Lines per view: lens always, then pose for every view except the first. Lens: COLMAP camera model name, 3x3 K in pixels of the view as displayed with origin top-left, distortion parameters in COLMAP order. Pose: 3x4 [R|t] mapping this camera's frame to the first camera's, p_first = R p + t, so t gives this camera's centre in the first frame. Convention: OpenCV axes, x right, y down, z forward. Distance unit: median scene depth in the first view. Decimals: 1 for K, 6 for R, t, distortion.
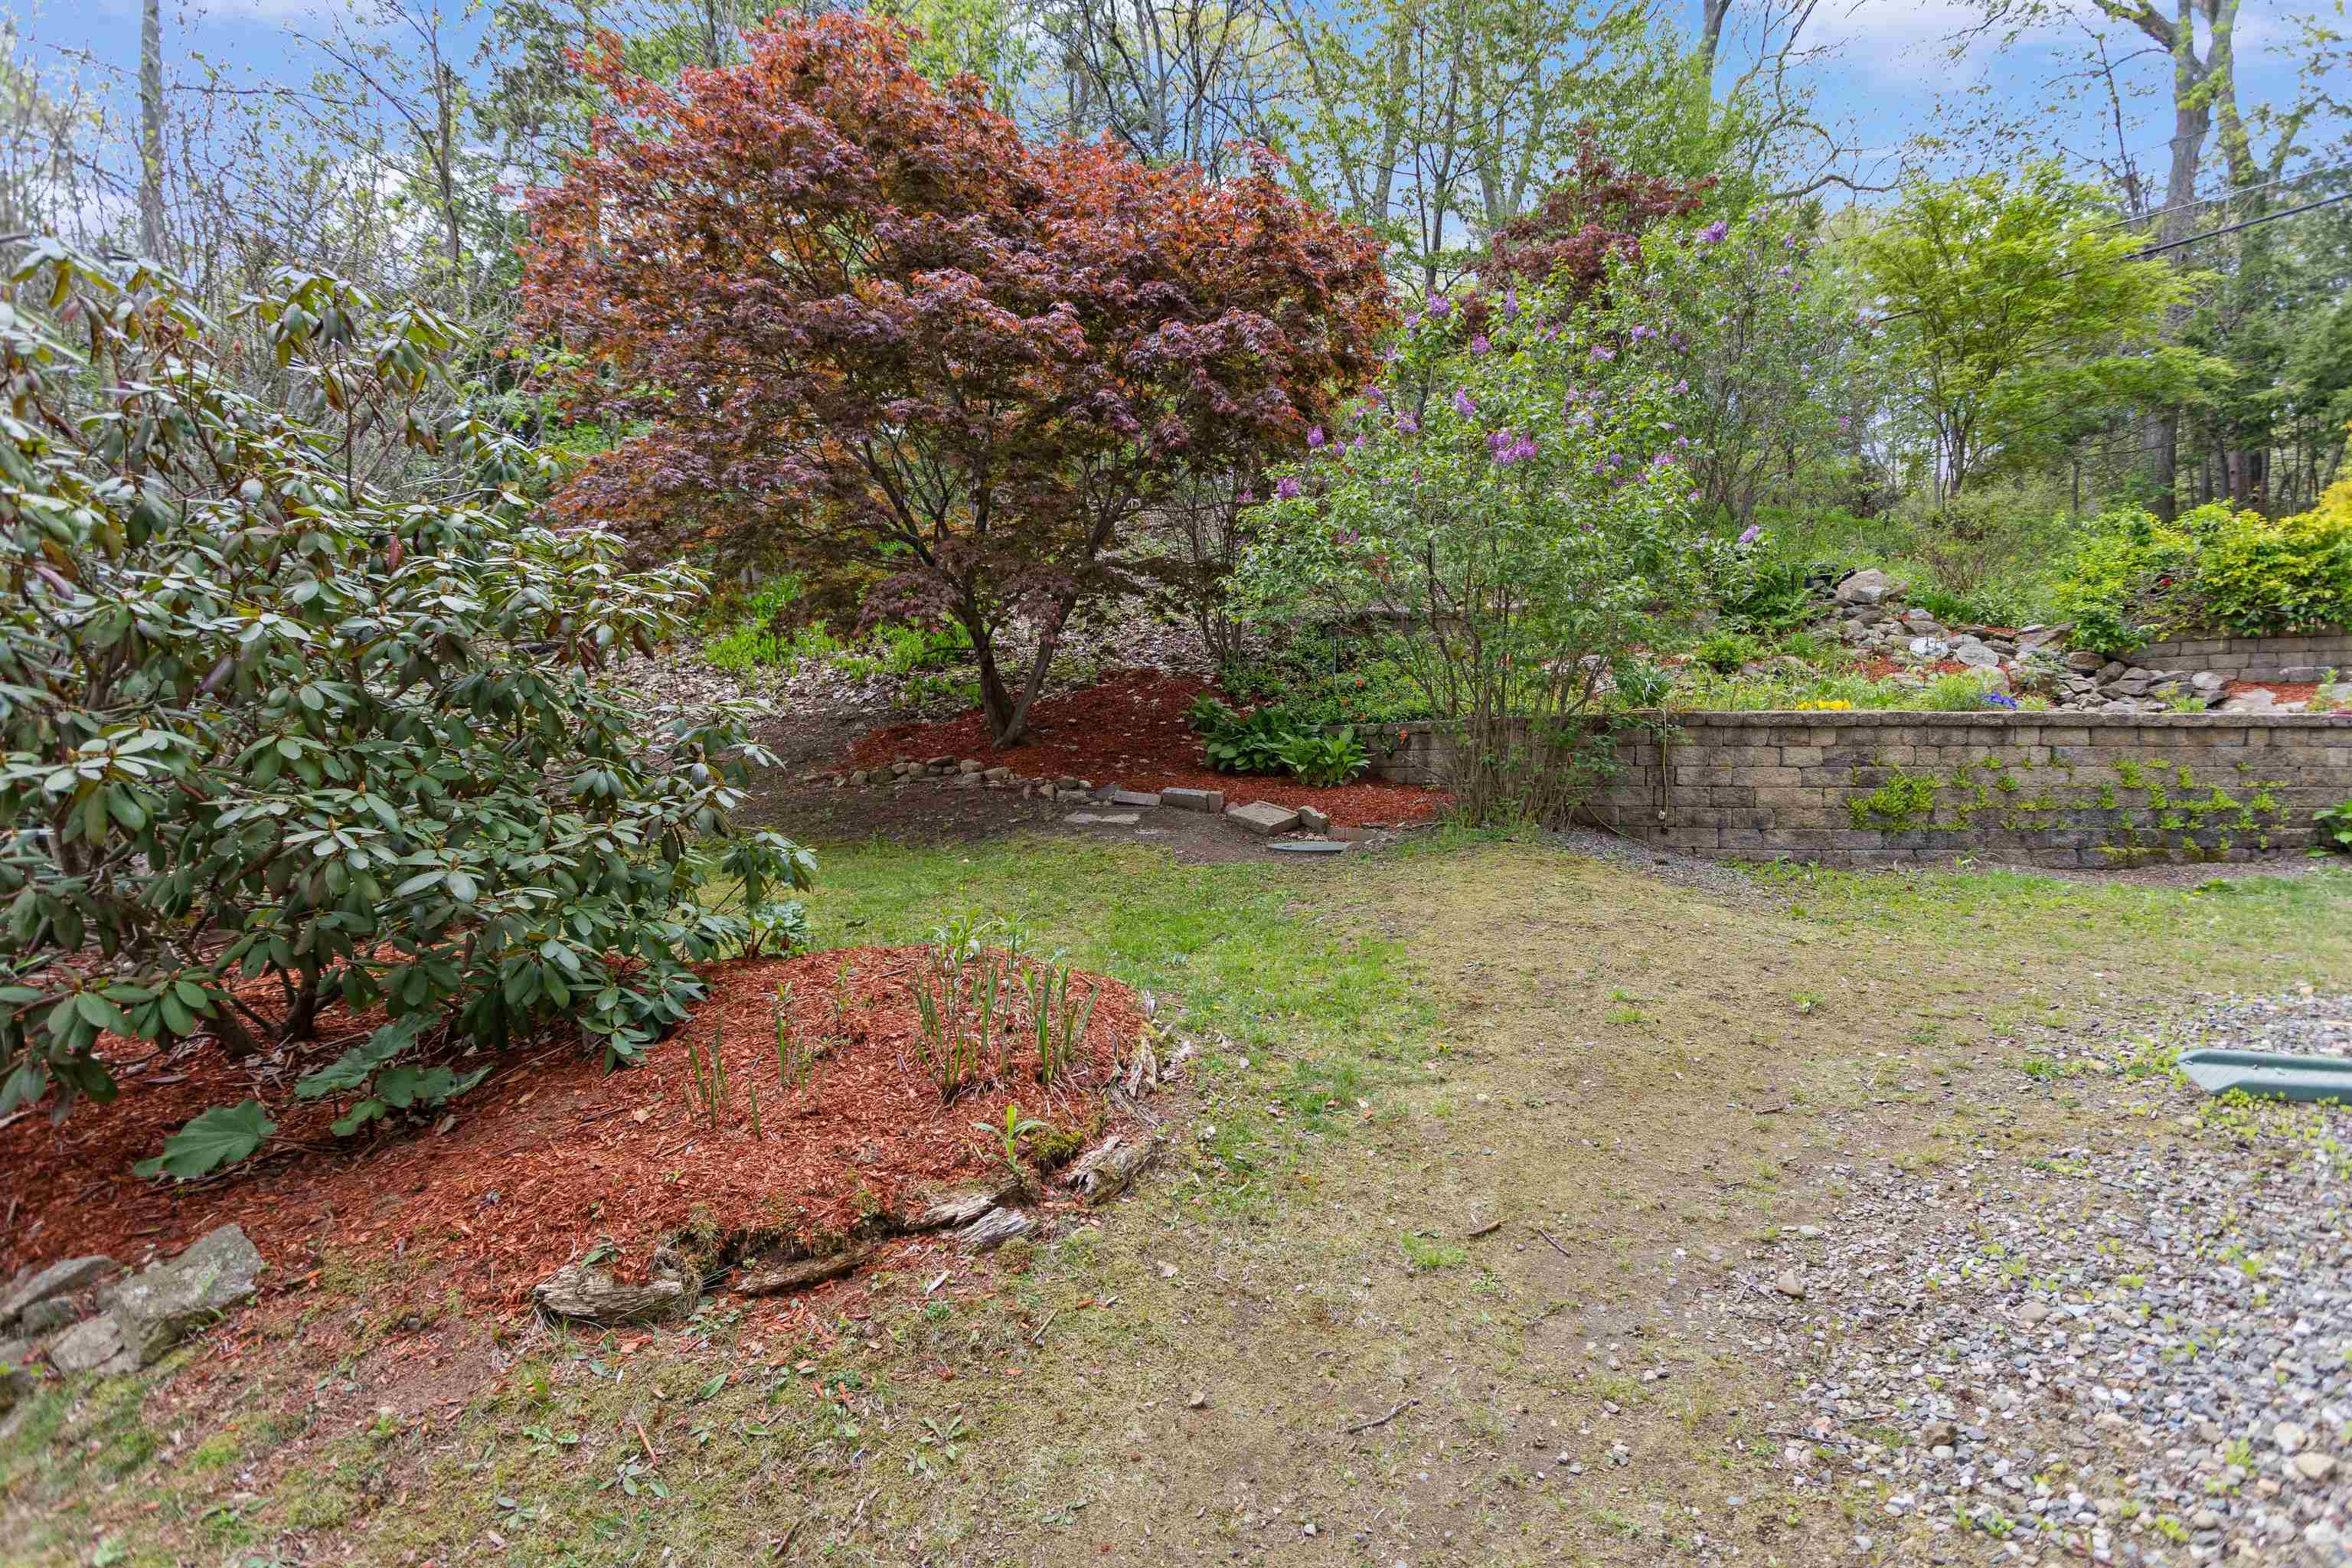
lens RADIAL K [[1118.8, 0, 1185.5], [0, 1118.8, 775.7], [0, 0, 1]] dist [0.008739, 0.000569]
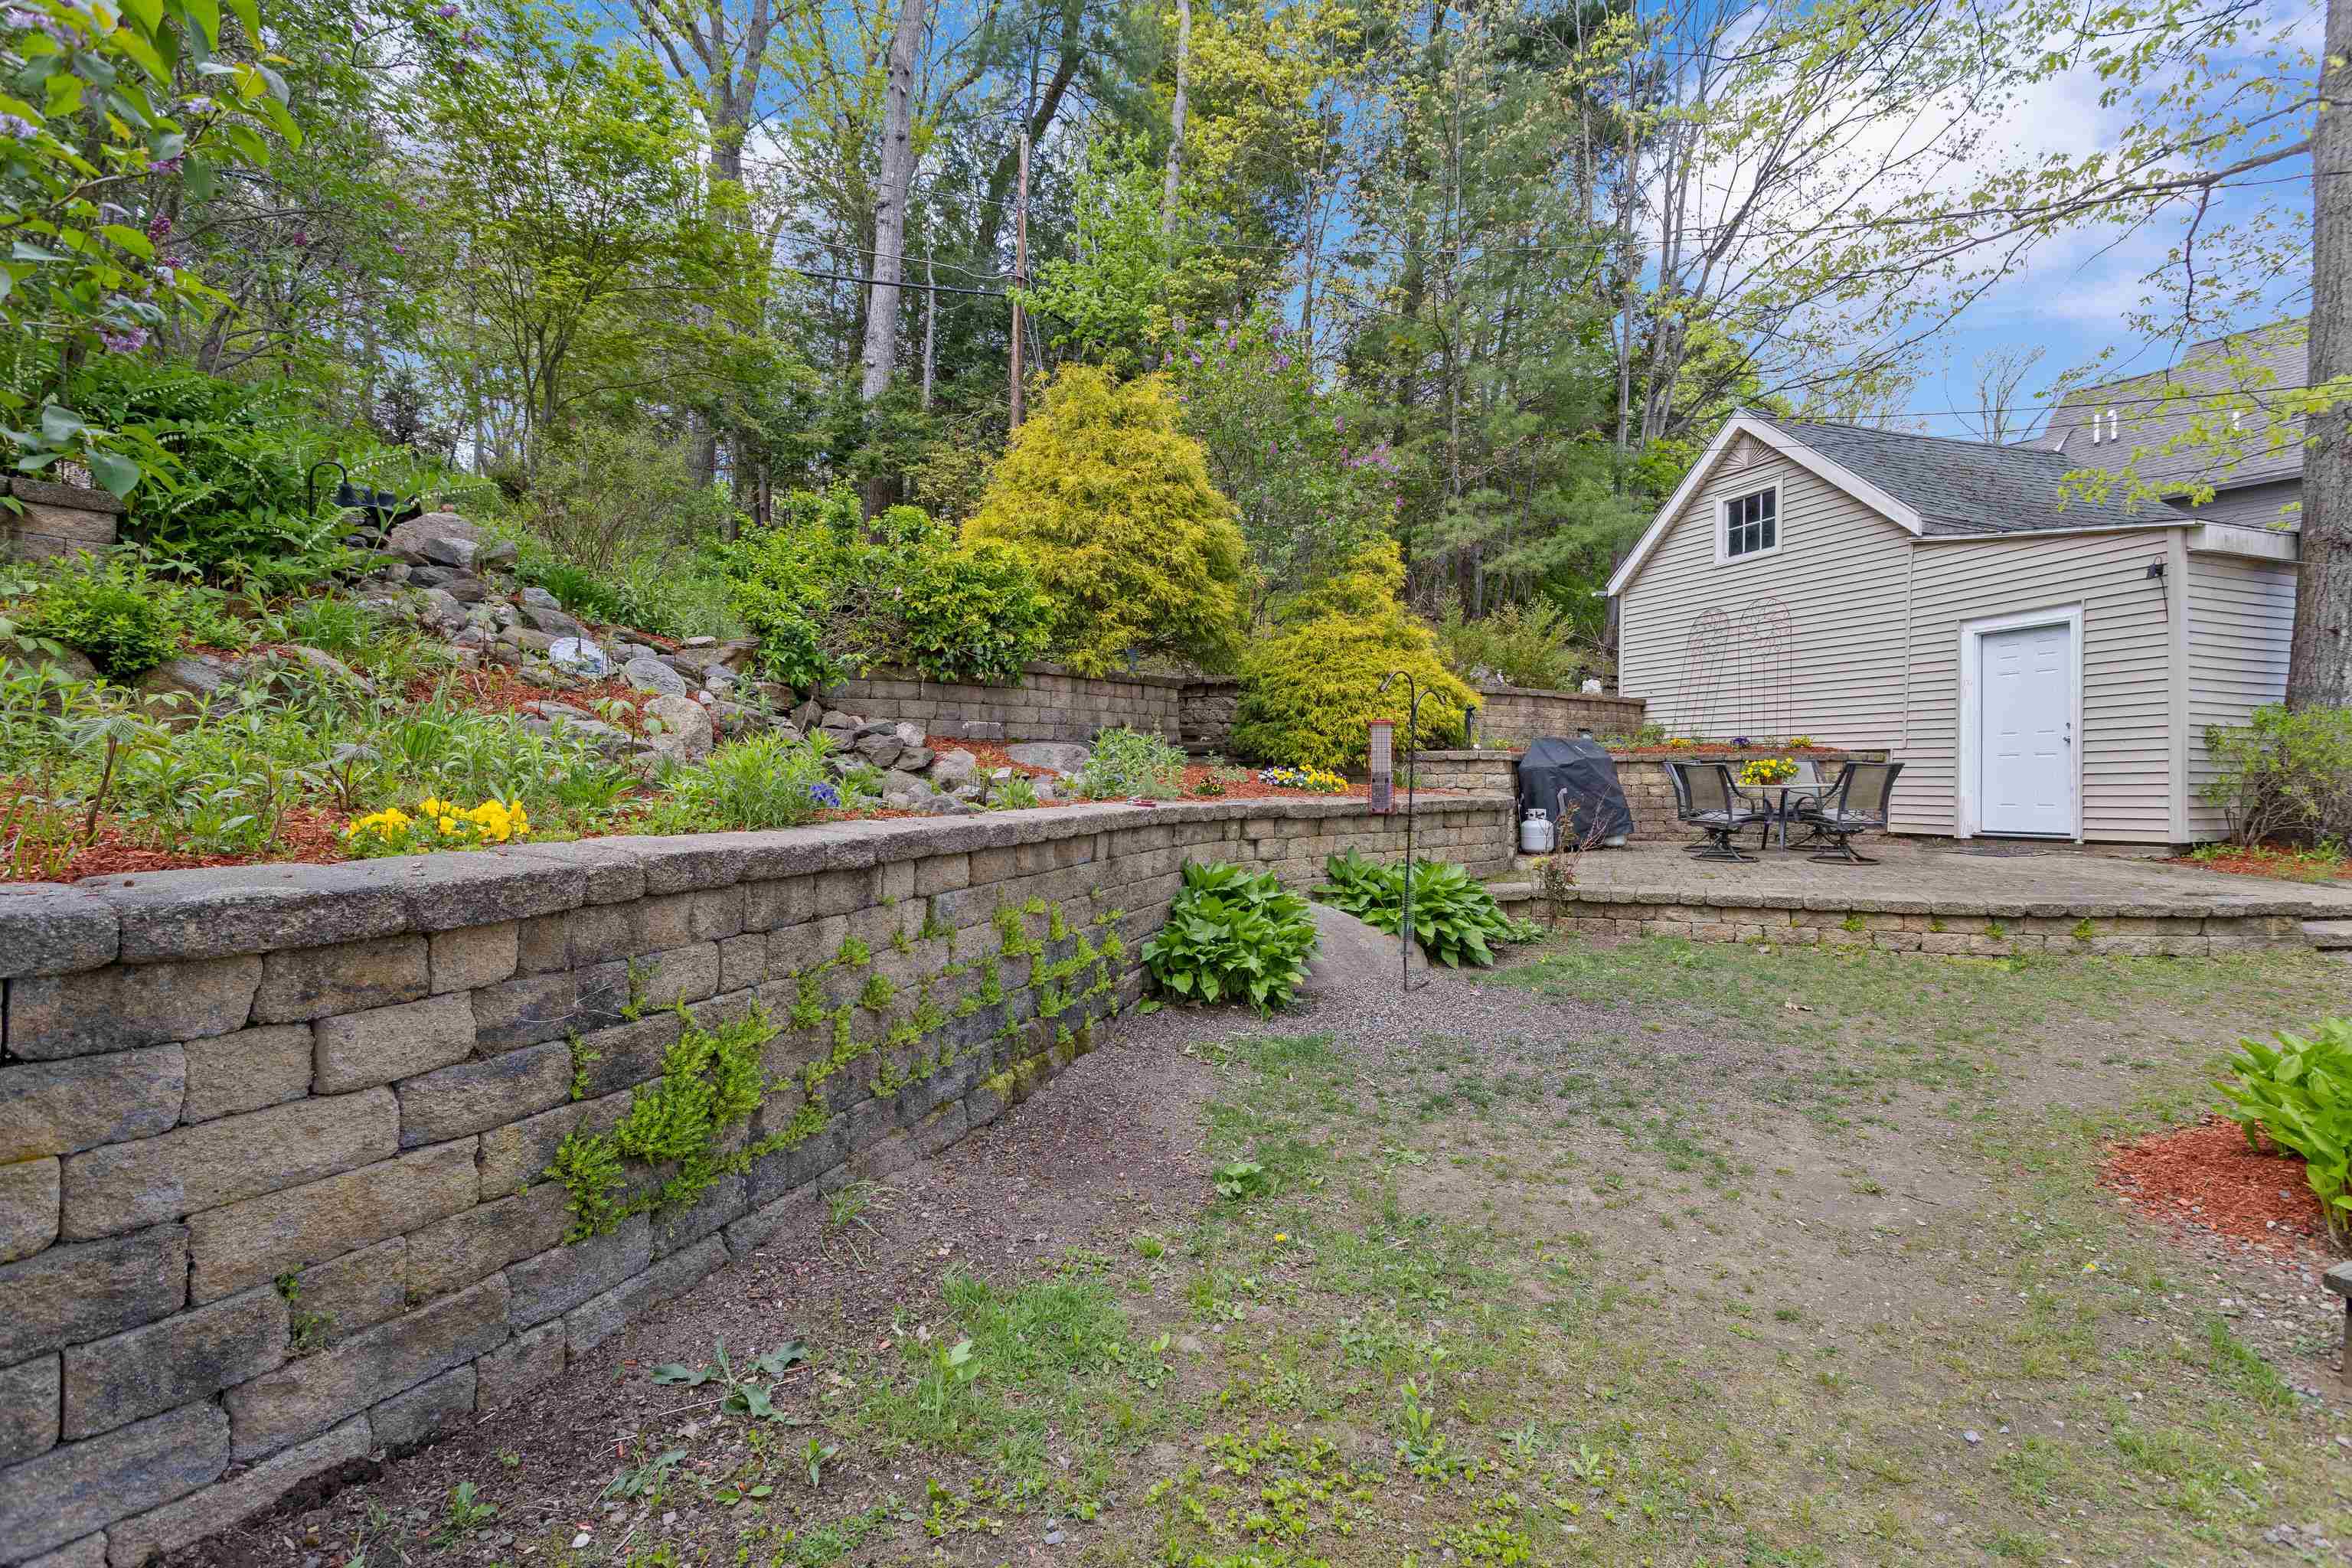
lens RADIAL K [[1118.8, 0, 1185.5], [0, 1118.8, 775.7], [0, 0, 1]] dist [0.008739, 0.000569]
pose [[0.388313, -0.006165, 0.921507, 0.269460], [0.001900, 0.999981, 0.005889, -0.058992], [-0.921525, -0.000536, 0.388318, 0.519482]]
